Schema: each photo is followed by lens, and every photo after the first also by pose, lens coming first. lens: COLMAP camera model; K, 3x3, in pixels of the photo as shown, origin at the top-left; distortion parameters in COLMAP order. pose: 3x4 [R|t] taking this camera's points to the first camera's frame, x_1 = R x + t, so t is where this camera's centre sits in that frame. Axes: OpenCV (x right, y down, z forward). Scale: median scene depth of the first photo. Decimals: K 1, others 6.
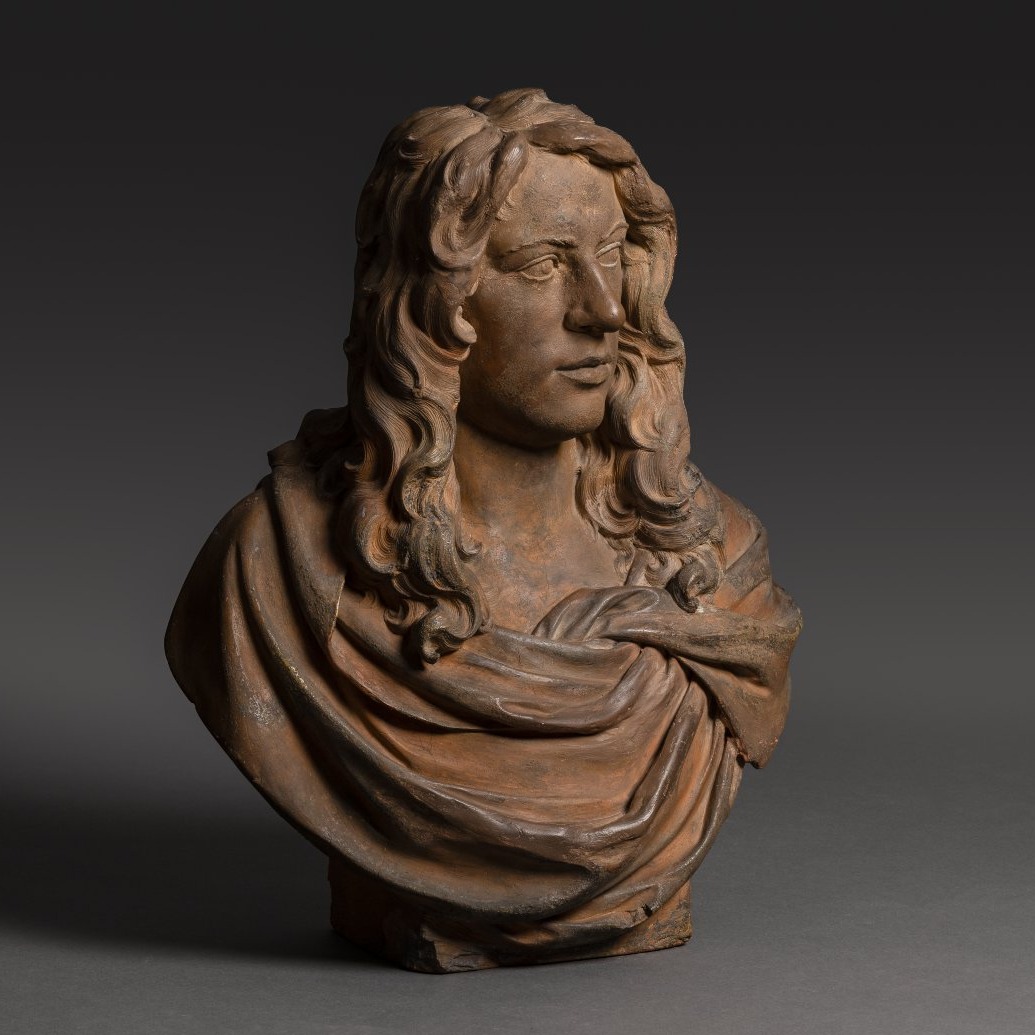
lens RADIAL K [[3531.5, 0, 517.5], [0, 3531.5, 517.5], [0, 0, 1]] dist [-0.123976, -1.025412]
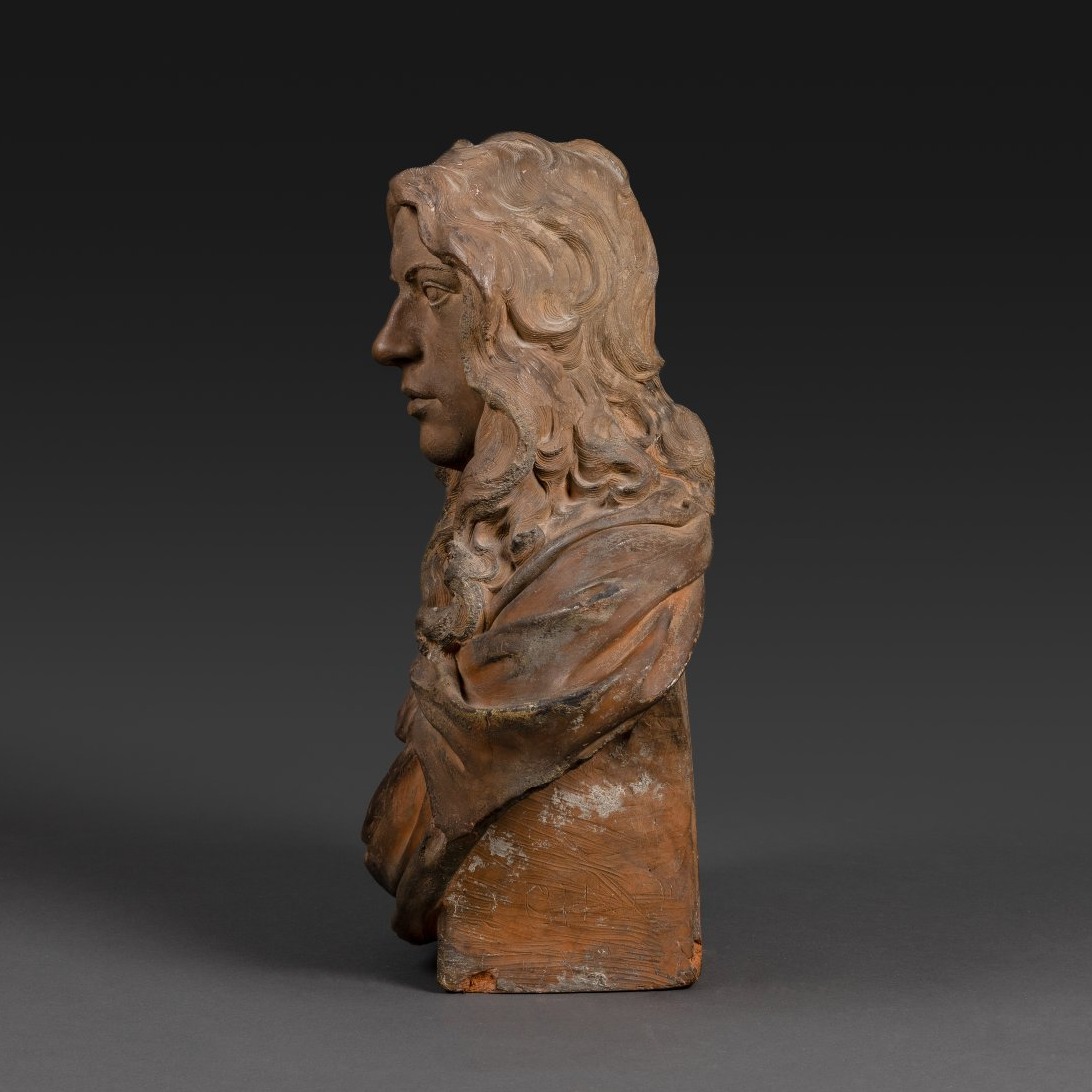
lens RADIAL K [[3726.0, 0, 546.0], [0, 3726.0, 546.0], [0, 0, 1]] dist [-0.123976, -1.025412]
pose [[-0.468168, 0.097905, -0.878199, 0.973512], [-0.077806, 0.985415, 0.151336, -0.168979], [0.880207, 0.139180, -0.453722, 1.530579]]
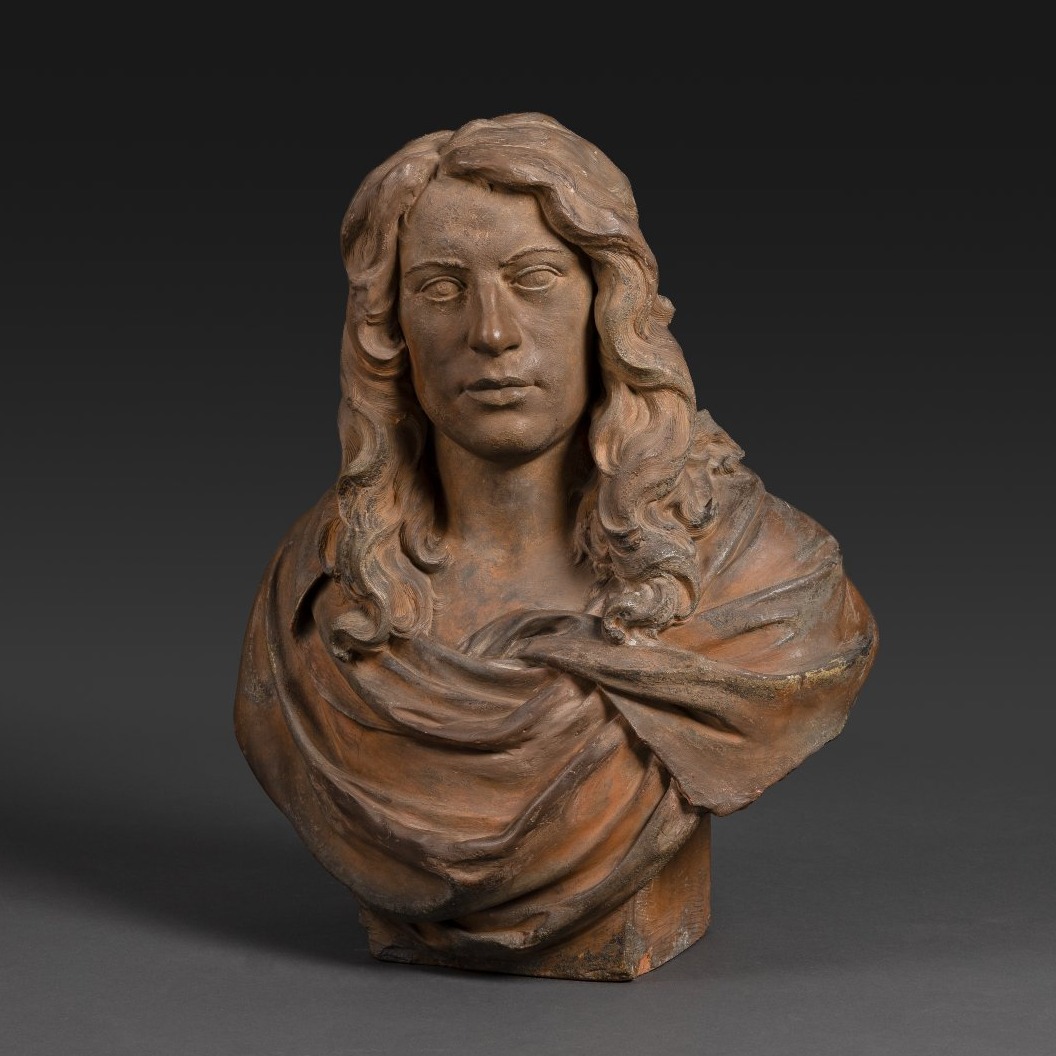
lens RADIAL K [[3603.1, 0, 528.0], [0, 3603.1, 528.0], [0, 0, 1]] dist [-0.123976, -1.025412]
pose [[0.659815, 0.076678, -0.747506, 0.793855], [-0.072195, 0.996647, 0.038509, -0.042893], [0.747952, 0.028557, 0.663138, 0.320554]]
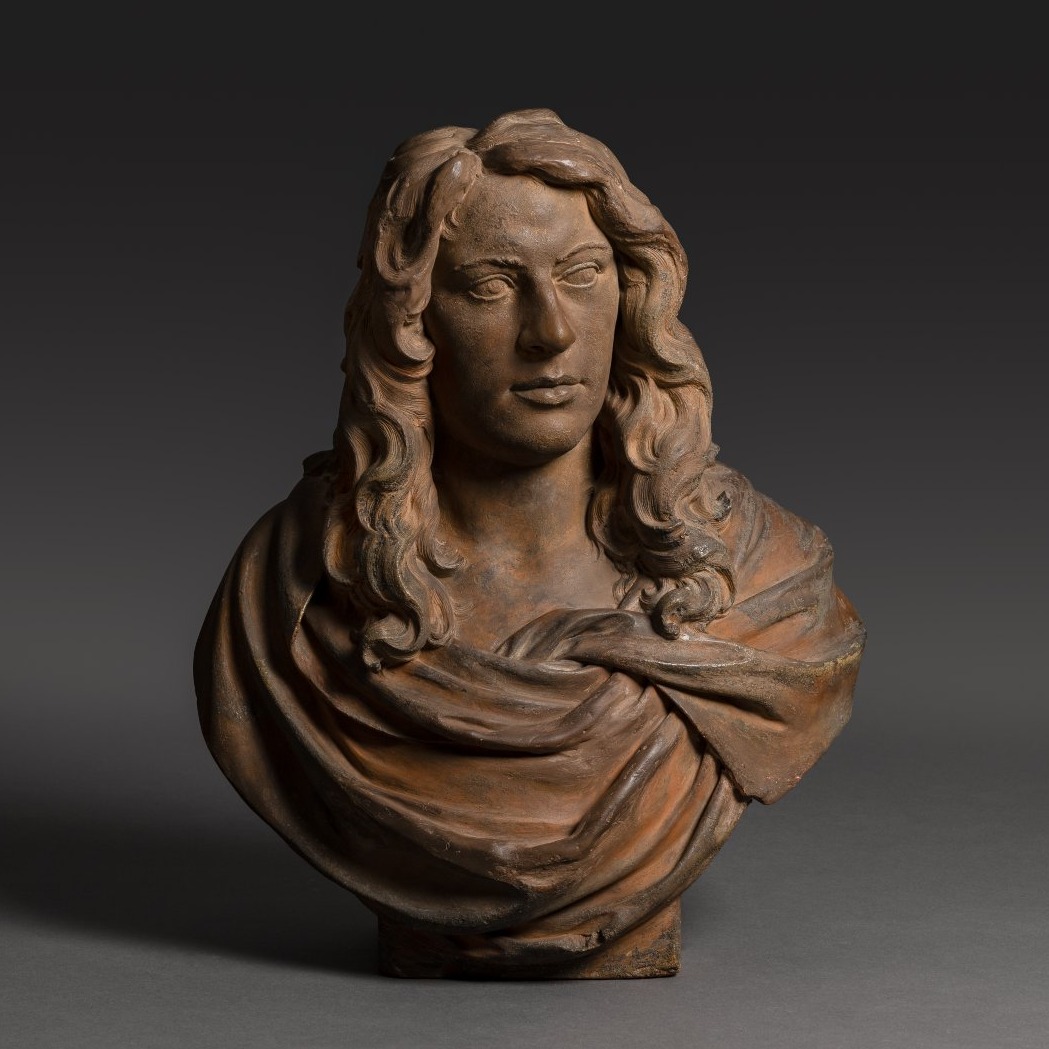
lens RADIAL K [[3579.2, 0, 524.5], [0, 3579.2, 524.5], [0, 0, 1]] dist [-0.123976, -1.025412]
pose [[0.899219, 0.044305, -0.435249, 0.453371], [-0.044074, 0.998972, 0.010632, -0.014203], [0.435273, 0.009623, 0.900247, 0.083859]]
